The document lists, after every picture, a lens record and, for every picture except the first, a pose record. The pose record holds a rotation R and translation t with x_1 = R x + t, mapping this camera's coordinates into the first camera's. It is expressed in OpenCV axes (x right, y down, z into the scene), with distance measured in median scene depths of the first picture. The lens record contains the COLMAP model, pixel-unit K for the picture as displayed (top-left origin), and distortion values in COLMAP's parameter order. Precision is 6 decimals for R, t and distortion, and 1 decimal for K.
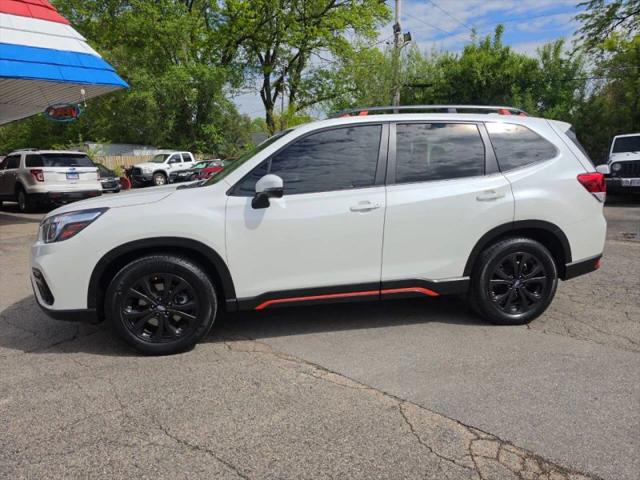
lens RADIAL K [[440.5, 0, 320.0], [0, 440.5, 240.0], [0, 0, 1]] dist [0.044159, -0.050741]
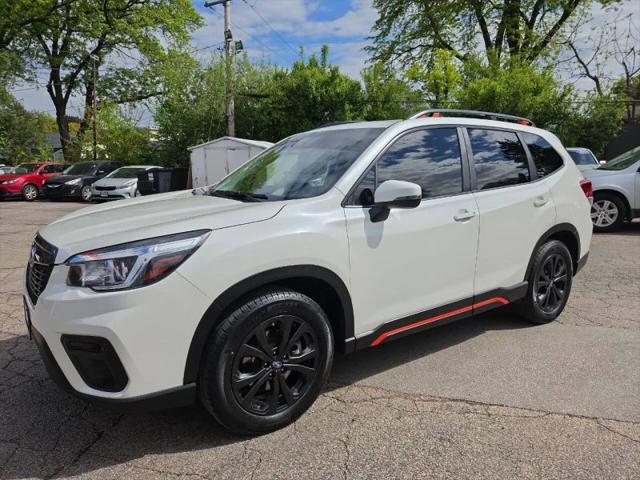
lens RADIAL K [[440.5, 0, 320.0], [0, 440.5, 240.0], [0, 0, 1]] dist [0.044159, -0.050741]
pose [[0.902583, -0.053608, 0.427165, -0.085330], [0.063069, 0.997977, -0.008021, -0.005522], [-0.425870, 0.034180, 0.904138, 0.045254]]
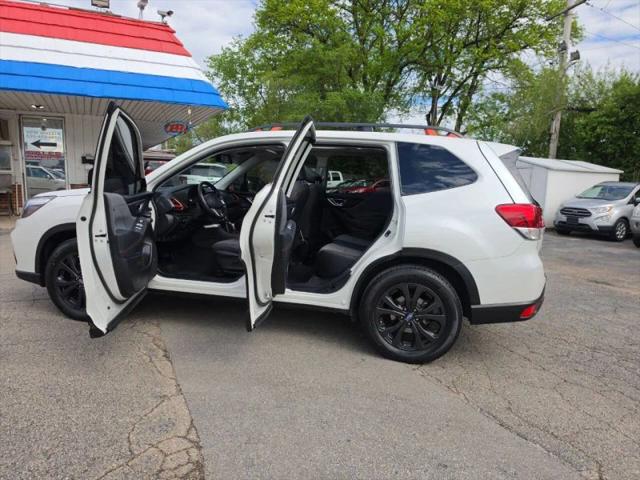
lens RADIAL K [[450.2, 0, 320.0], [0, 450.2, 240.0], [0, 0, 1]] dist [-0.006335, -0.003381]
pose [[0.921939, 0.110960, -0.371102, 0.099234], [-0.130777, 0.991000, -0.028584, -0.001443], [0.364590, 0.074884, 0.928152, 0.012388]]
